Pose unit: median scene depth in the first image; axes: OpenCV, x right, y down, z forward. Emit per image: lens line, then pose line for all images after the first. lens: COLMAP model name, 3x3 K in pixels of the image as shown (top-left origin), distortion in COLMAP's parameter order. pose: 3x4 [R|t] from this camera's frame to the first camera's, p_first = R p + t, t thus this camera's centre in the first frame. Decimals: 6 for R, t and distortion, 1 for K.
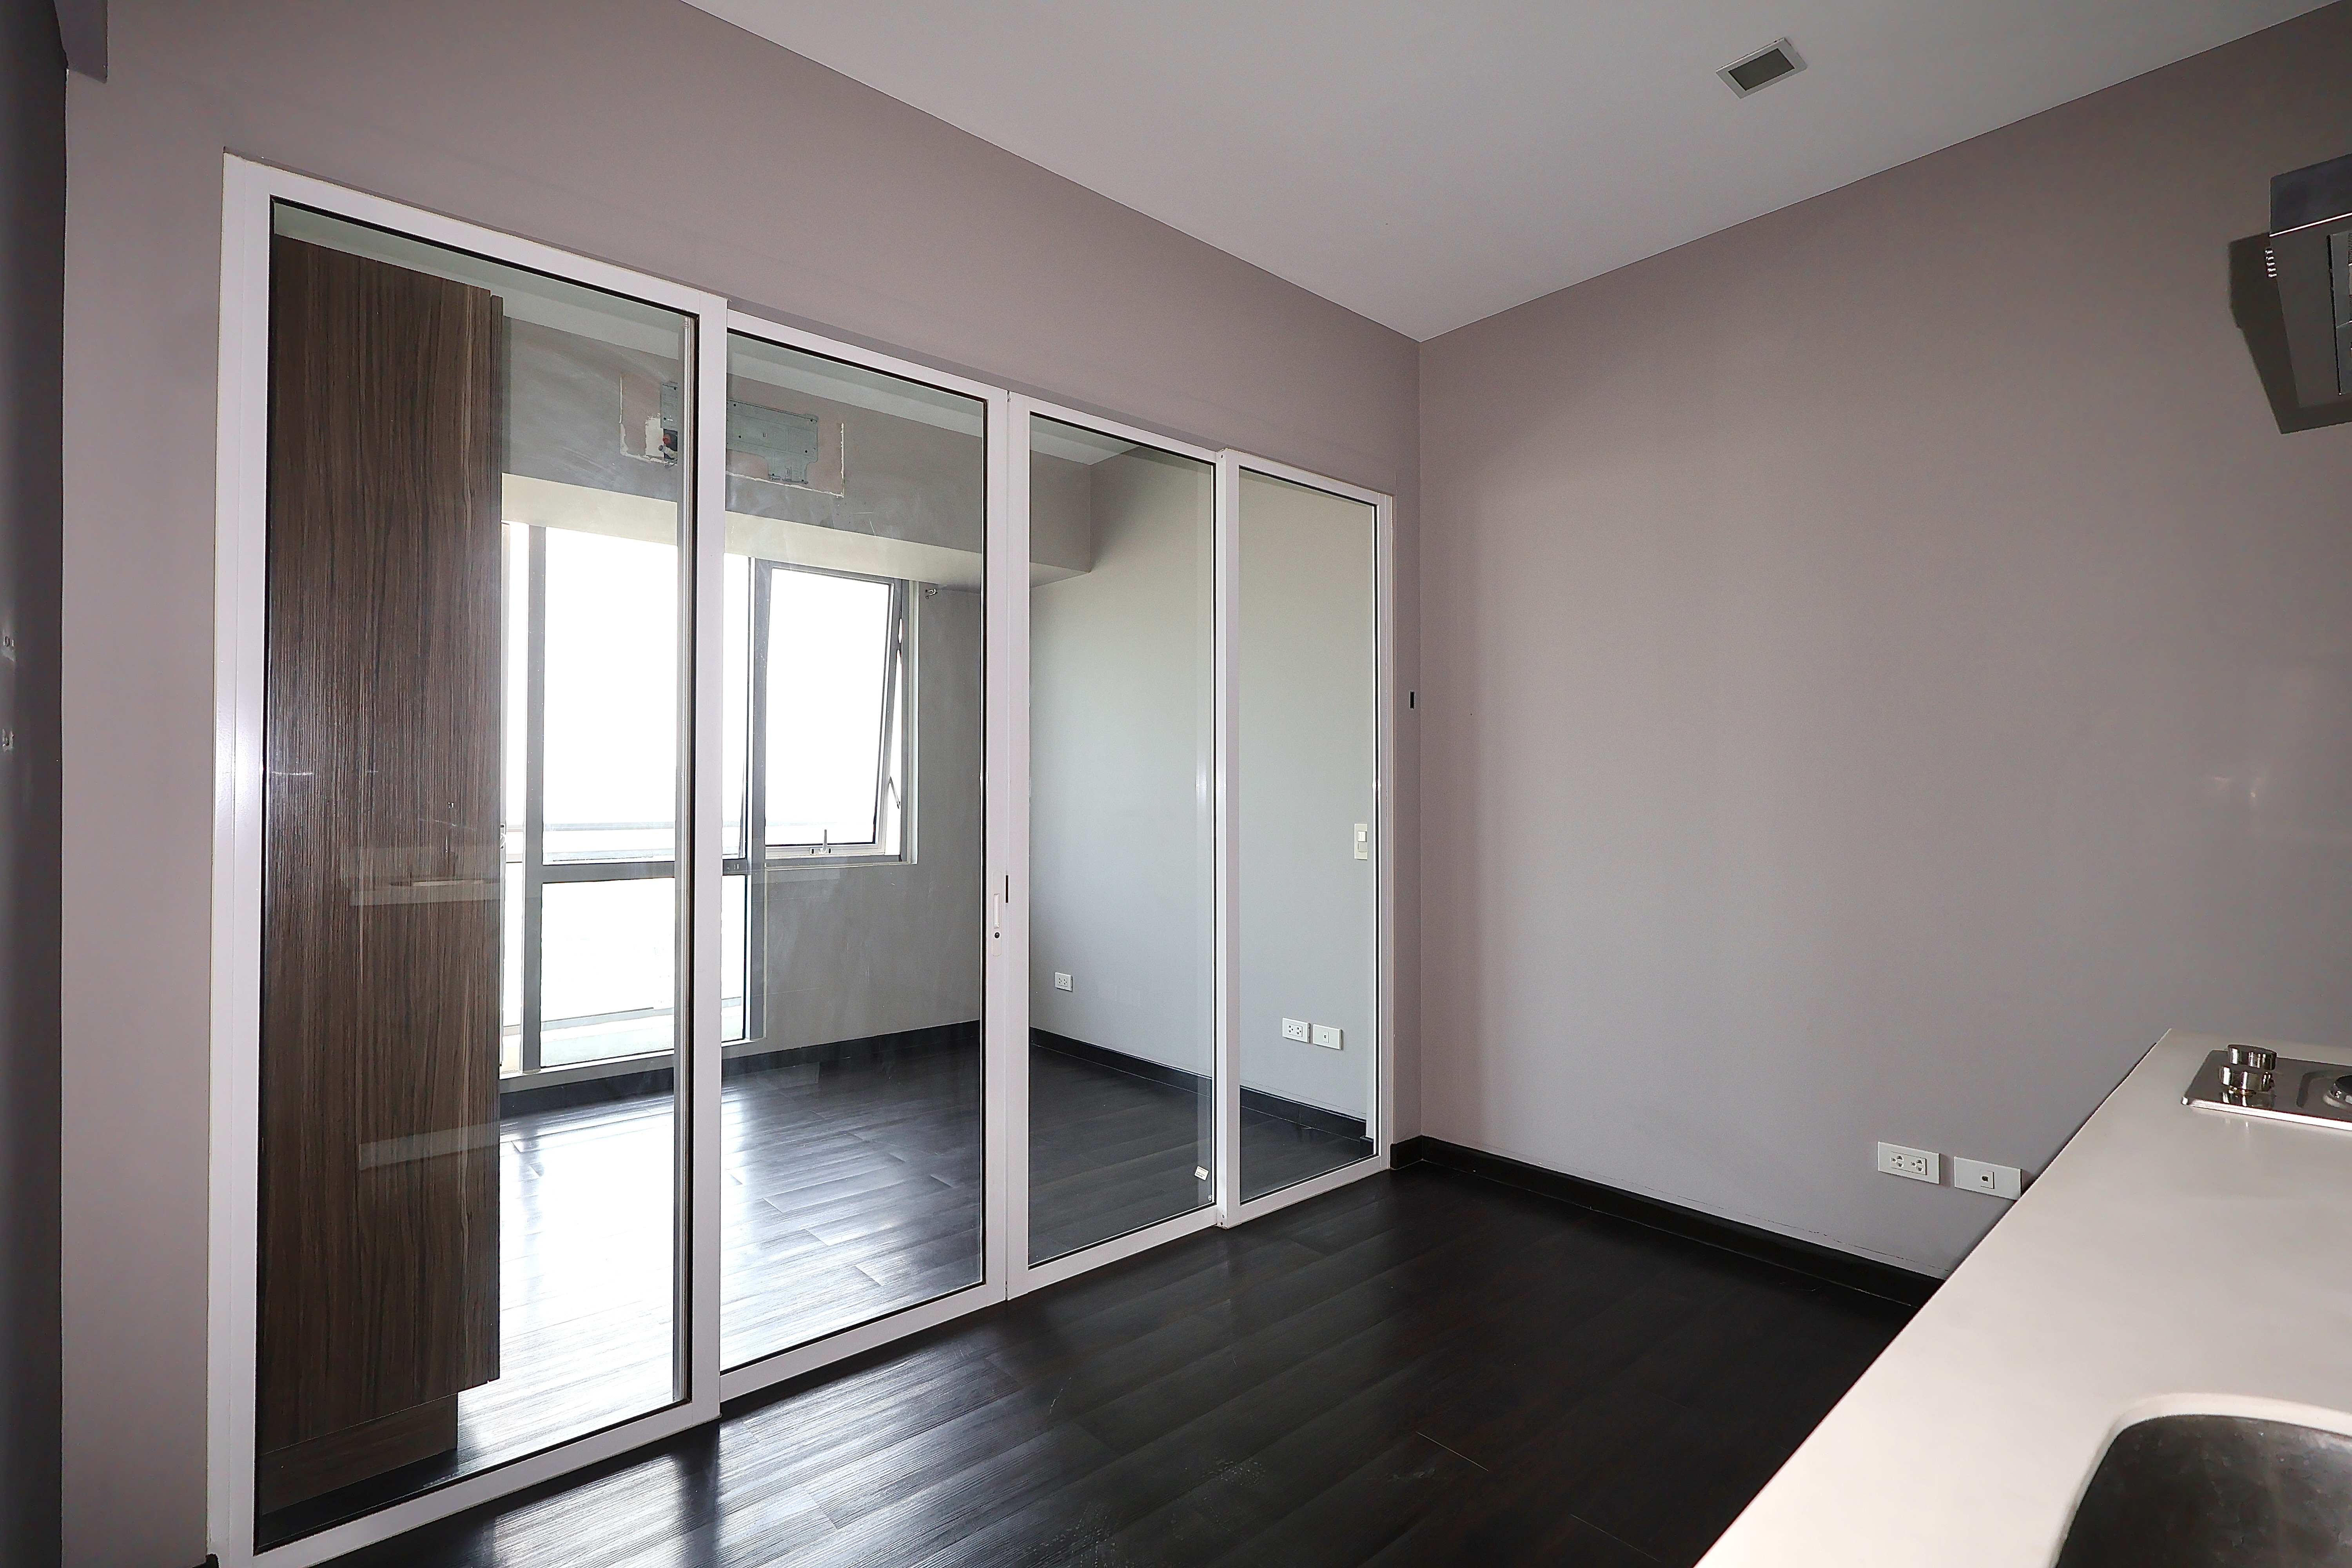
lens RADIAL K [[1089.5, 0, 1150.6], [0, 1089.5, 762.3], [0, 0, 1]] dist [-0.004793, 0.003603]
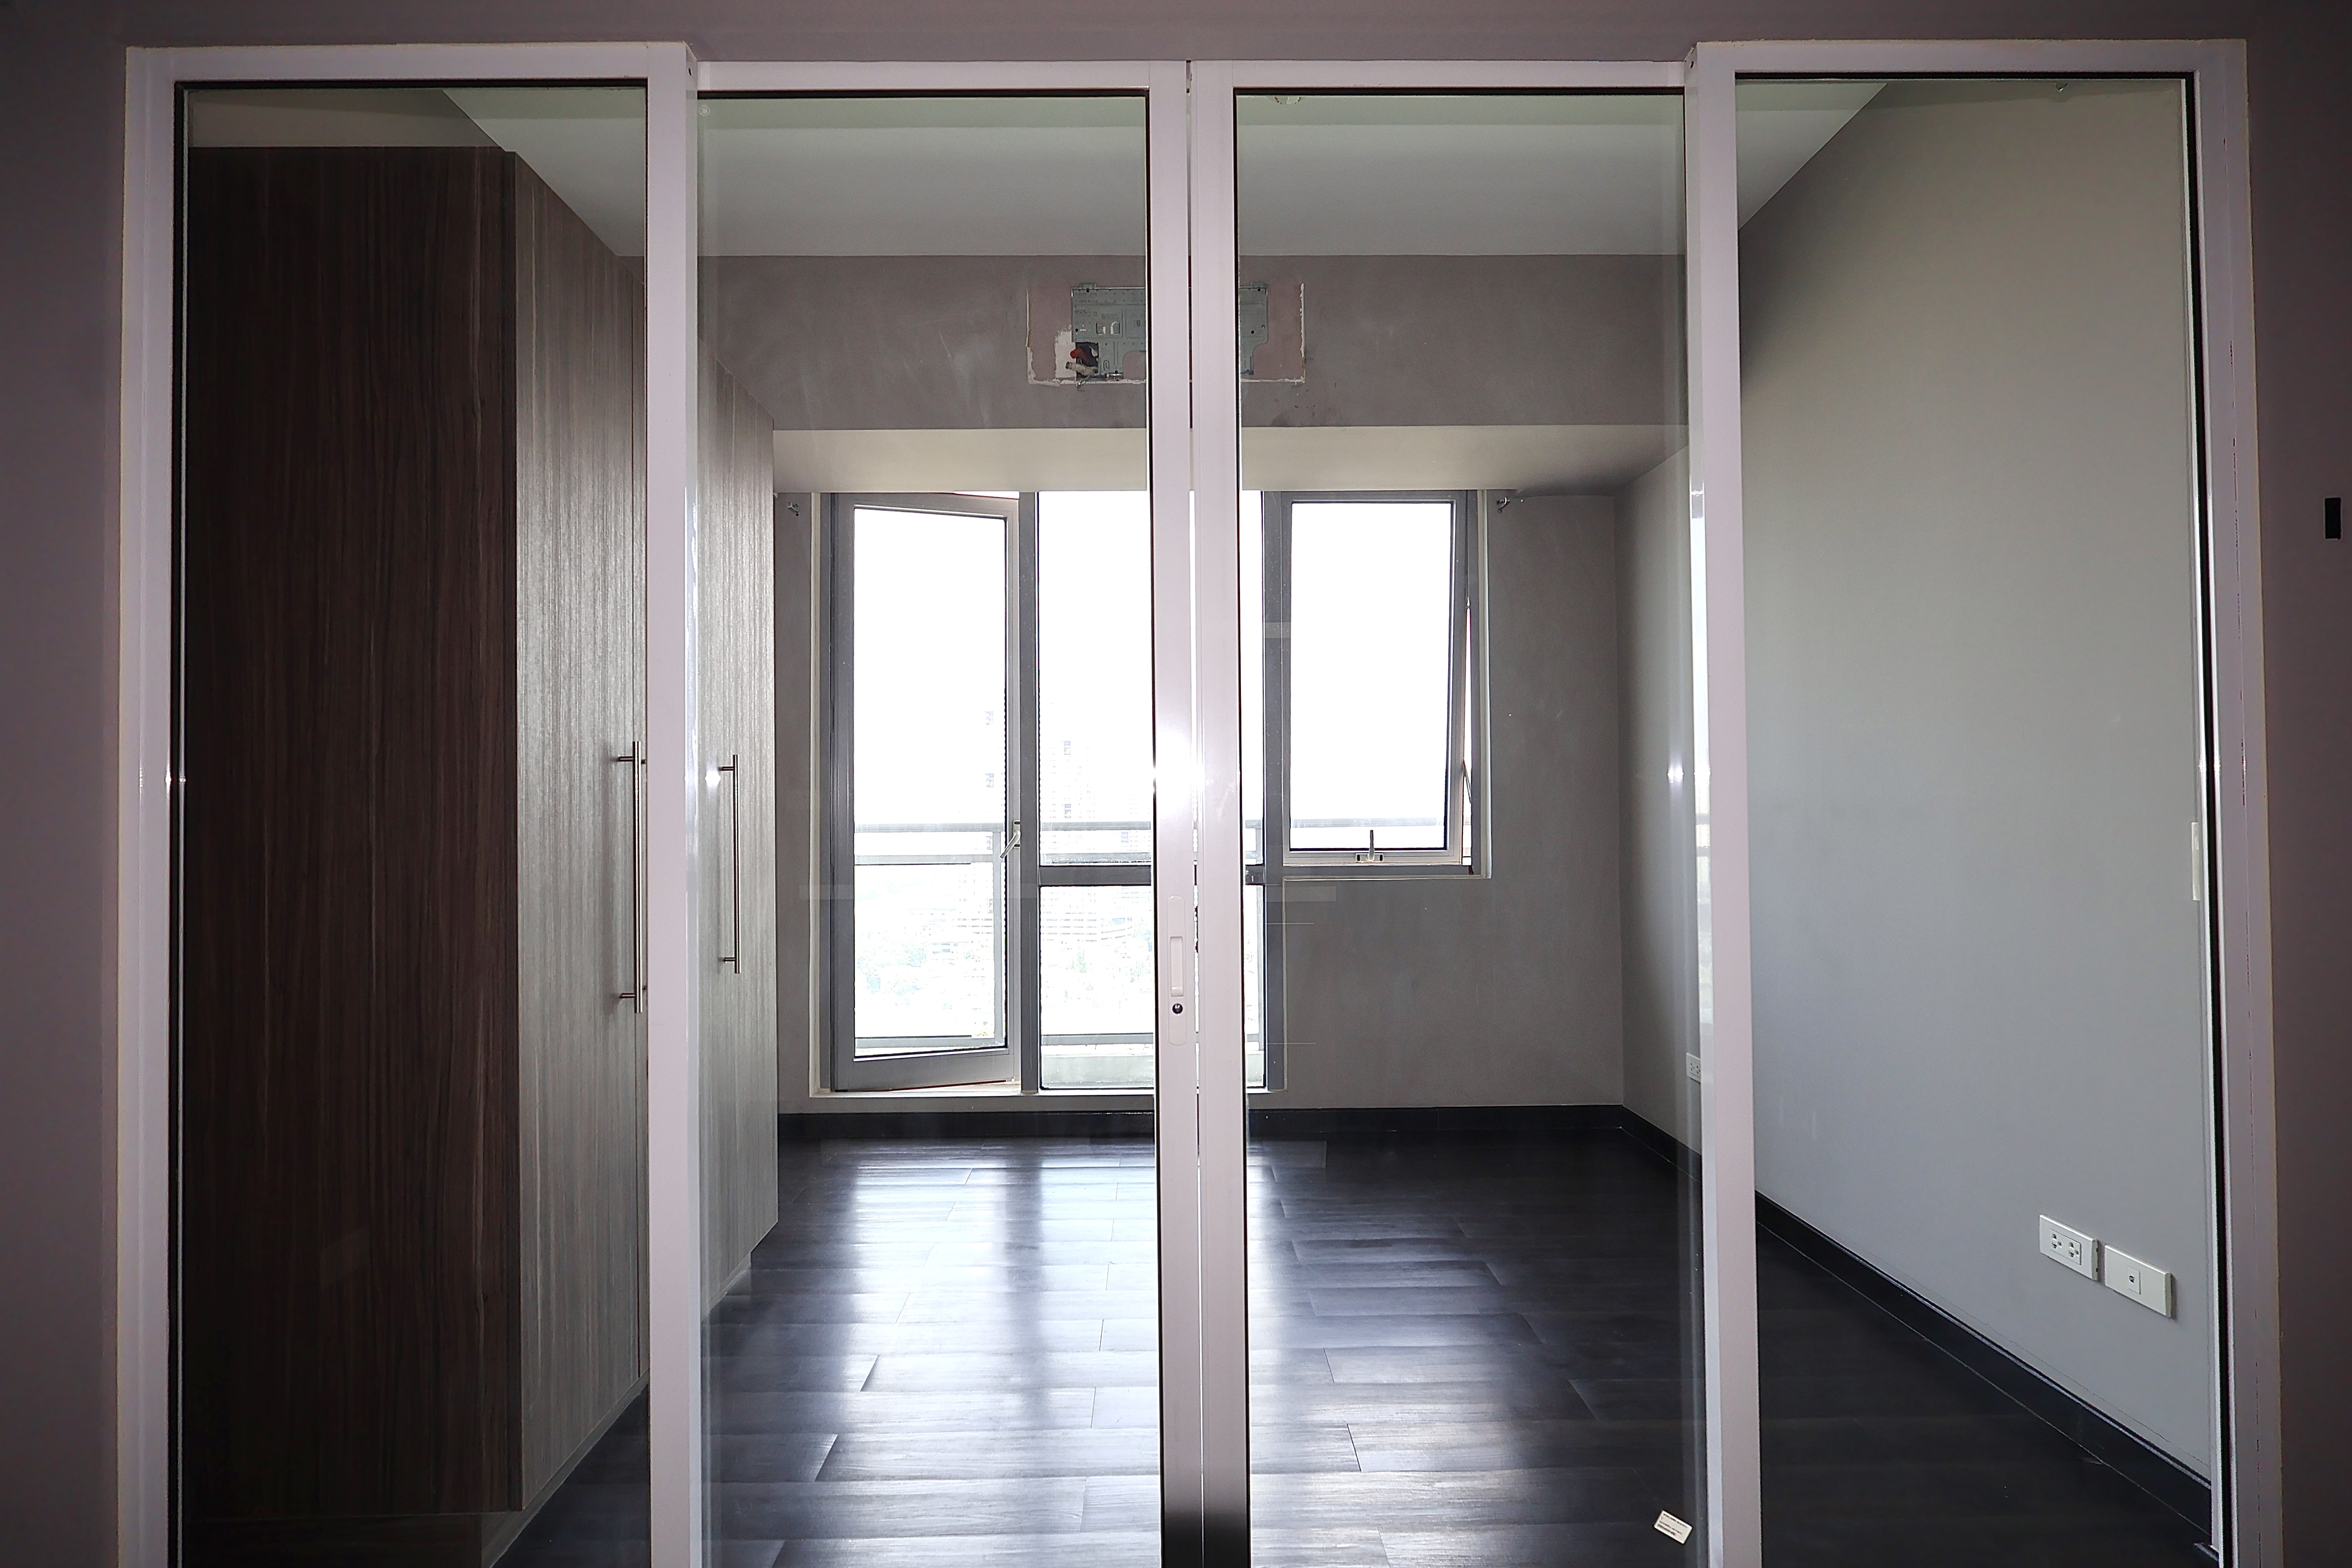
lens RADIAL K [[1184.8, 0, 1170.9], [0, 1184.8, 765.7], [0, 0, 1]] dist [0.000816, 0.000390]
pose [[0.766648, -0.030573, -0.641340, 0.155775], [0.031159, 0.999460, -0.010398, 0.023789], [0.641311, -0.012012, 0.767187, 0.310448]]
